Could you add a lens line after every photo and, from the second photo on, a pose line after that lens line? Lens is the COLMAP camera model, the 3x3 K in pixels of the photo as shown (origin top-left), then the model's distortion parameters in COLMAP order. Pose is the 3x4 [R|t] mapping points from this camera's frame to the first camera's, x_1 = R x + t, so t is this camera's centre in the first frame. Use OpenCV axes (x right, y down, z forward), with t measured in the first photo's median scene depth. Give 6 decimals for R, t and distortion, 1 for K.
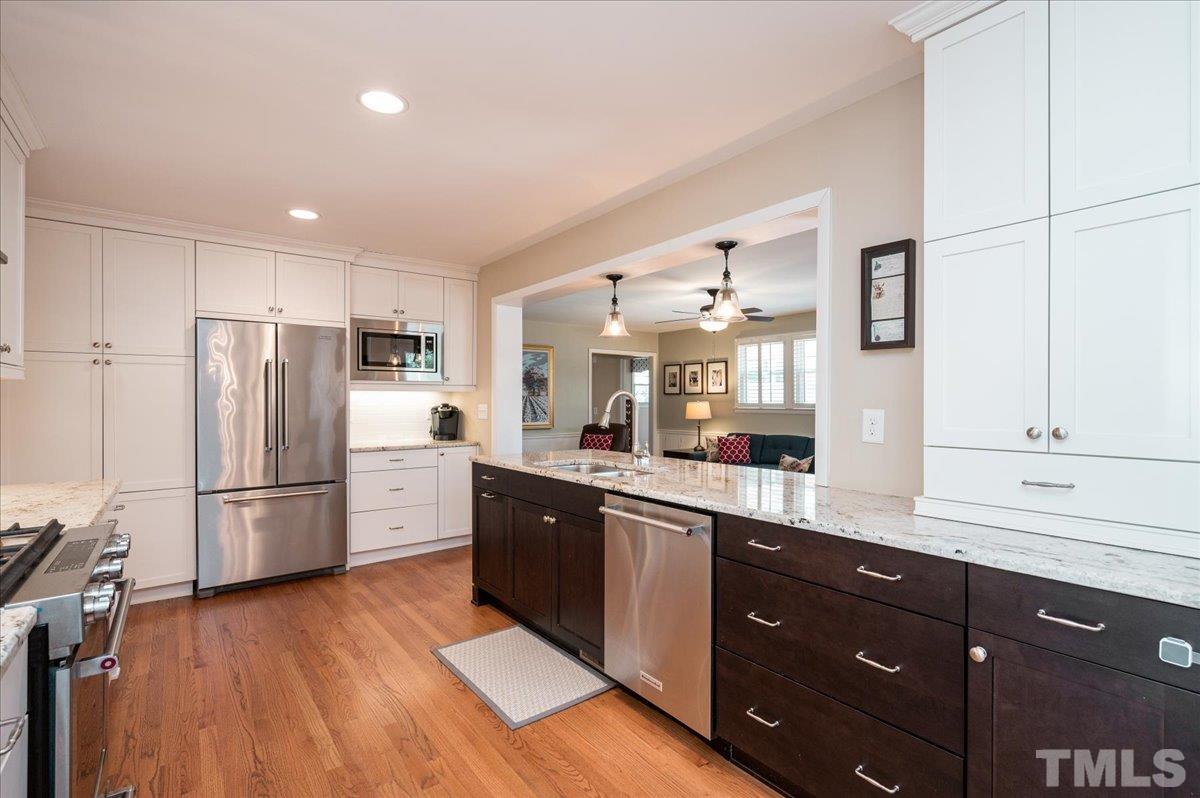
lens RADIAL K [[568.3, 0, 600.0], [0, 568.3, 399.0], [0, 0, 1]] dist [0.000346, 0.000060]
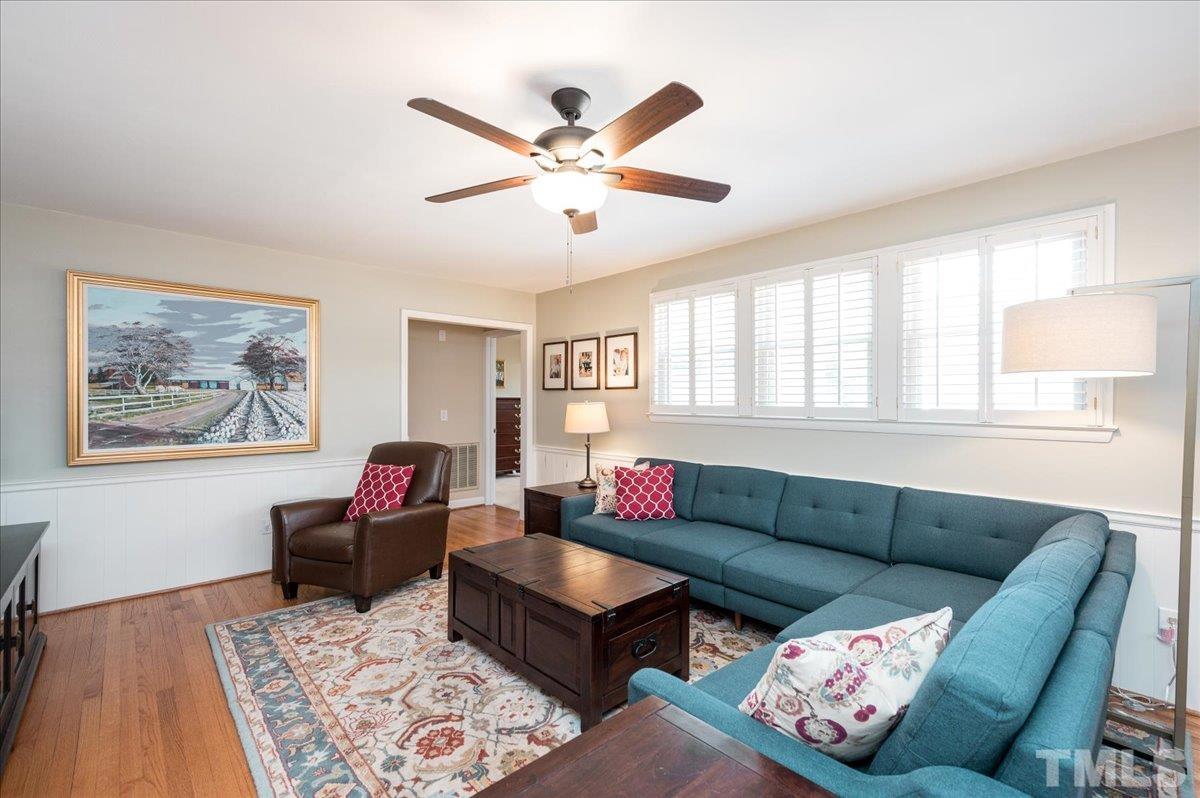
lens RADIAL K [[498.0, 0, 600.0], [0, 498.0, 399.0], [0, 0, 1]] dist [-0.000012, 0.000164]
pose [[0.995471, 0.003077, 0.095014, 0.140755], [-0.003500, 0.999985, 0.004291, -0.000771], [-0.094999, -0.004605, 0.995467, 0.505658]]
